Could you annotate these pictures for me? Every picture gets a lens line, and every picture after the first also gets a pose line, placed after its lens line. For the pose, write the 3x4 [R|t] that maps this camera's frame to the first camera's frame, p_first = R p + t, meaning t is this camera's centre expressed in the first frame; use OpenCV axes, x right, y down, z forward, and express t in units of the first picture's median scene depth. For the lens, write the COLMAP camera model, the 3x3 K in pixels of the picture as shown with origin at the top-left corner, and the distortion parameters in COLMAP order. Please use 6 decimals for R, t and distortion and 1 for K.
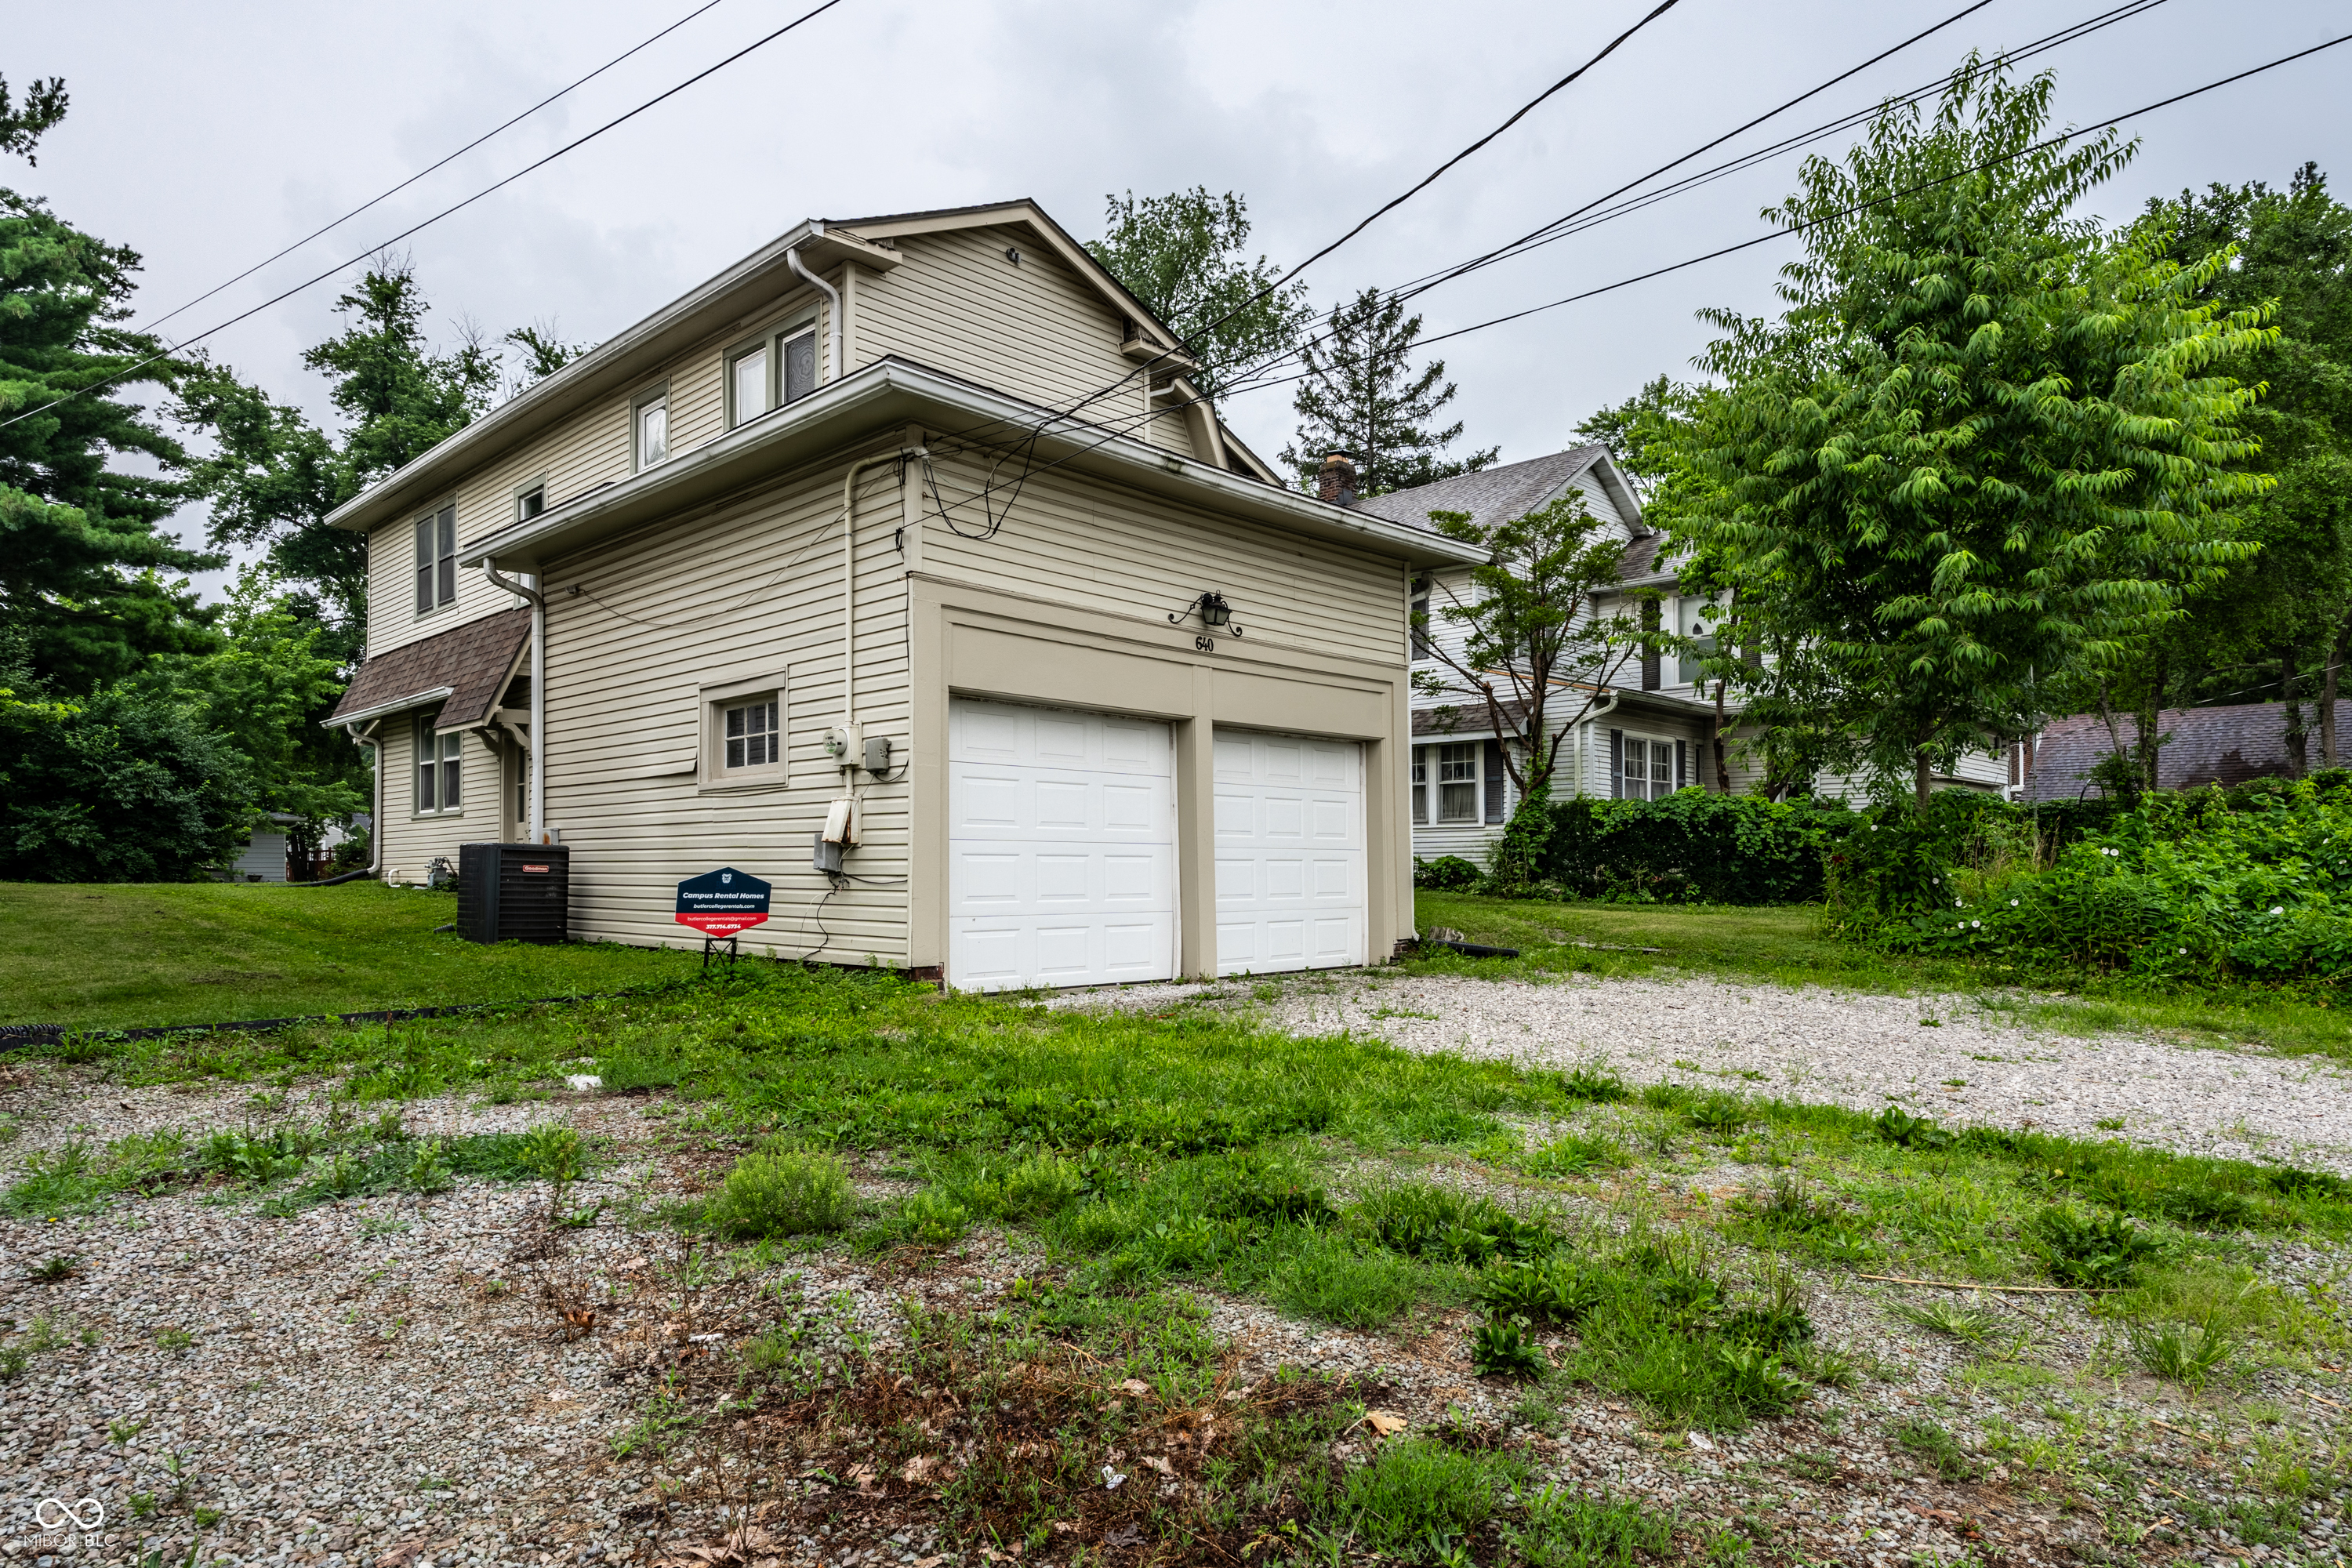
lens RADIAL K [[1344.0, 0, 1197.3], [0, 1344.0, 834.0], [0, 0, 1]] dist [-0.004016, -0.000724]
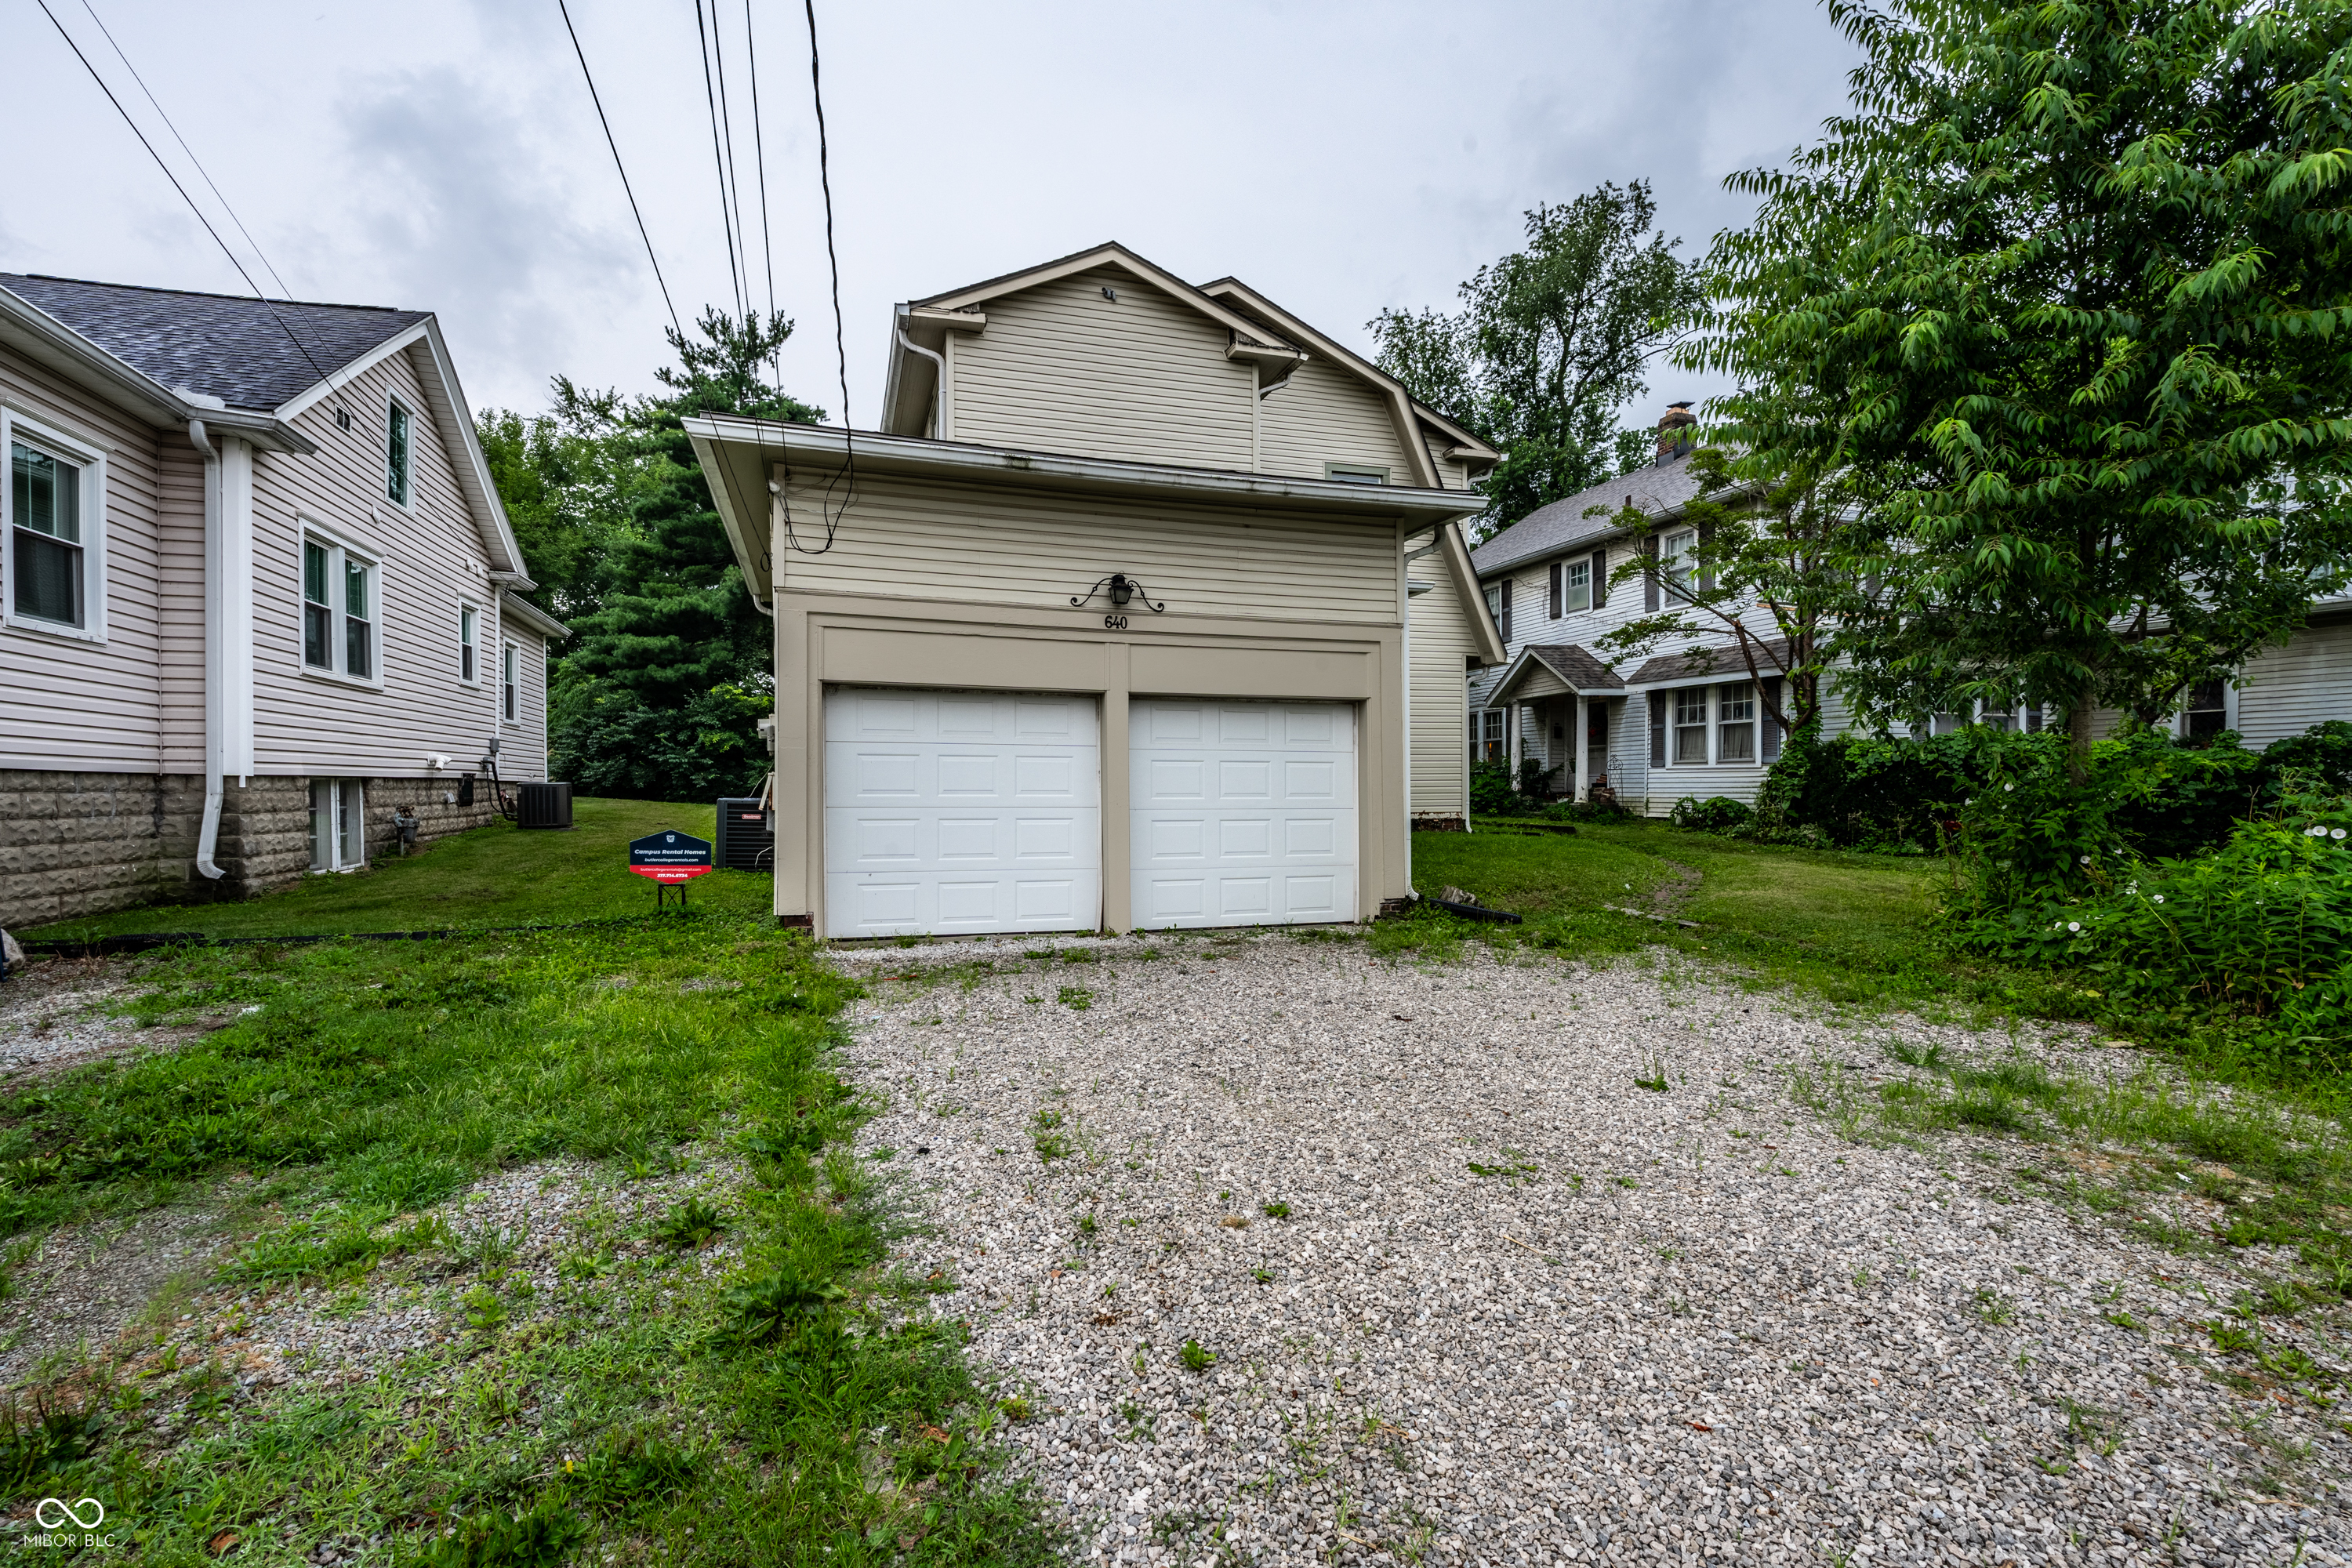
lens RADIAL K [[1036.1, 0, 1169.7], [0, 1036.1, 789.9], [0, 0, 1]] dist [-0.003805, 0.000160]
pose [[0.876117, 0.004306, -0.482079, 0.349654], [0.009291, 0.999624, 0.025813, -0.022137], [0.482009, -0.027094, 0.875747, 0.226984]]
